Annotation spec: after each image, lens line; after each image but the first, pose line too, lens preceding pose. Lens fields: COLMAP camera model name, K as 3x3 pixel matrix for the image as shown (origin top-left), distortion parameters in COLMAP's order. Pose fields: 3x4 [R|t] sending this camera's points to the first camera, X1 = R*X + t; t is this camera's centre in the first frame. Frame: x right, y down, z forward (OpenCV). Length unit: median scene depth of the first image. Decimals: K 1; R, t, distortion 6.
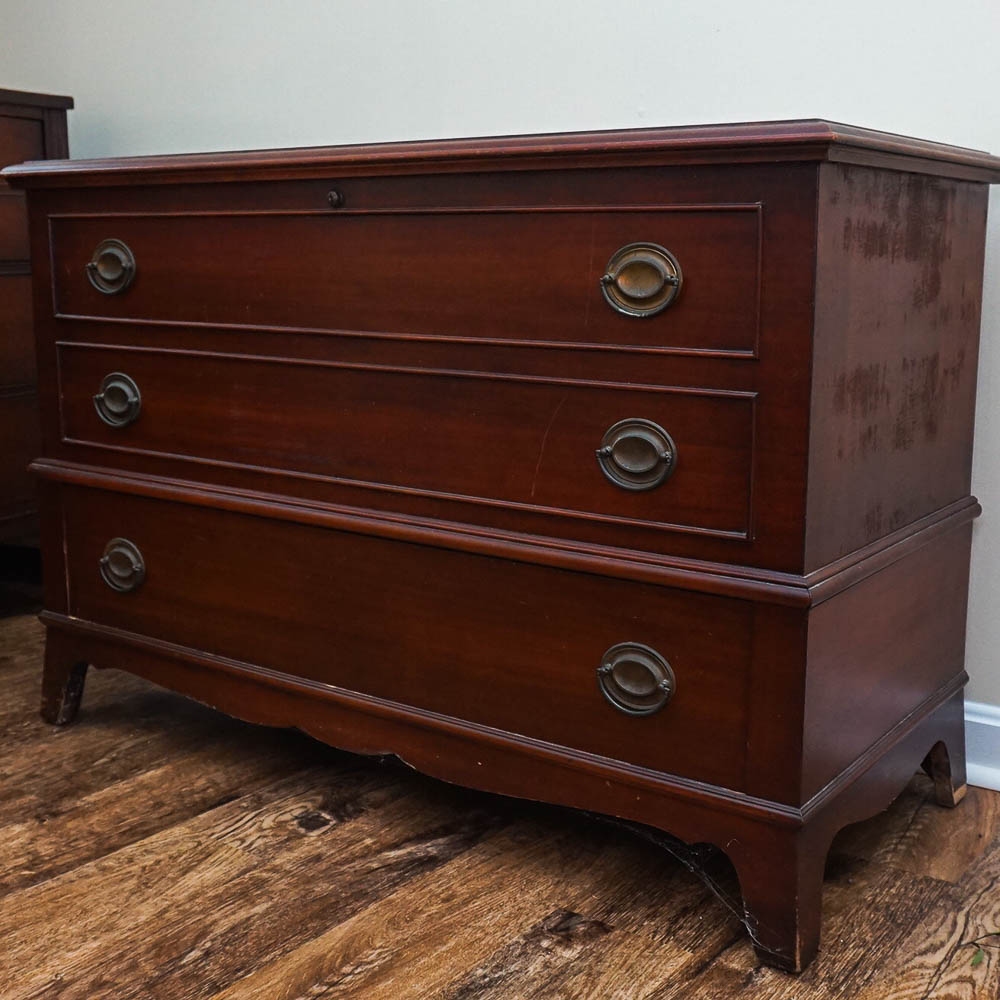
lens RADIAL K [[1362.8, 0, 502.2], [0, 1362.8, 501.3], [0, 0, 1]] dist [0.026925, 0.000000]
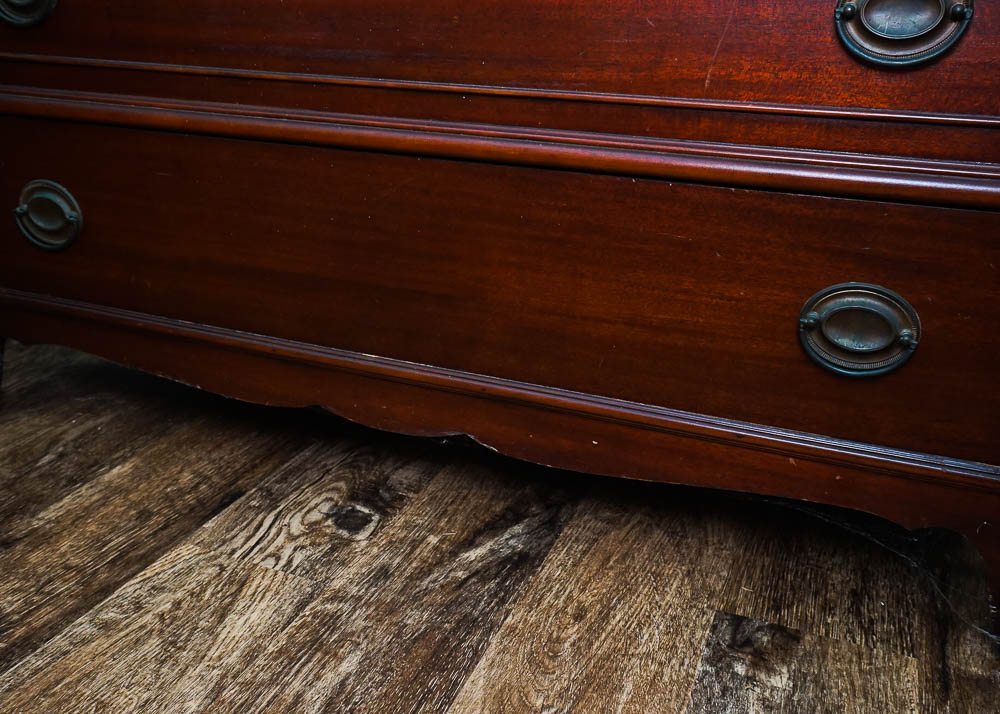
lens RADIAL K [[958.7, 0, 483.7], [0, 958.7, 345.1], [0, 0, 1]] dist [0.001703, 0.000000]
pose [[0.969715, -0.064771, 0.235492, -0.199873], [0.023682, 0.984587, 0.173285, 0.036269], [-0.243086, -0.162460, 0.956303, 0.471324]]
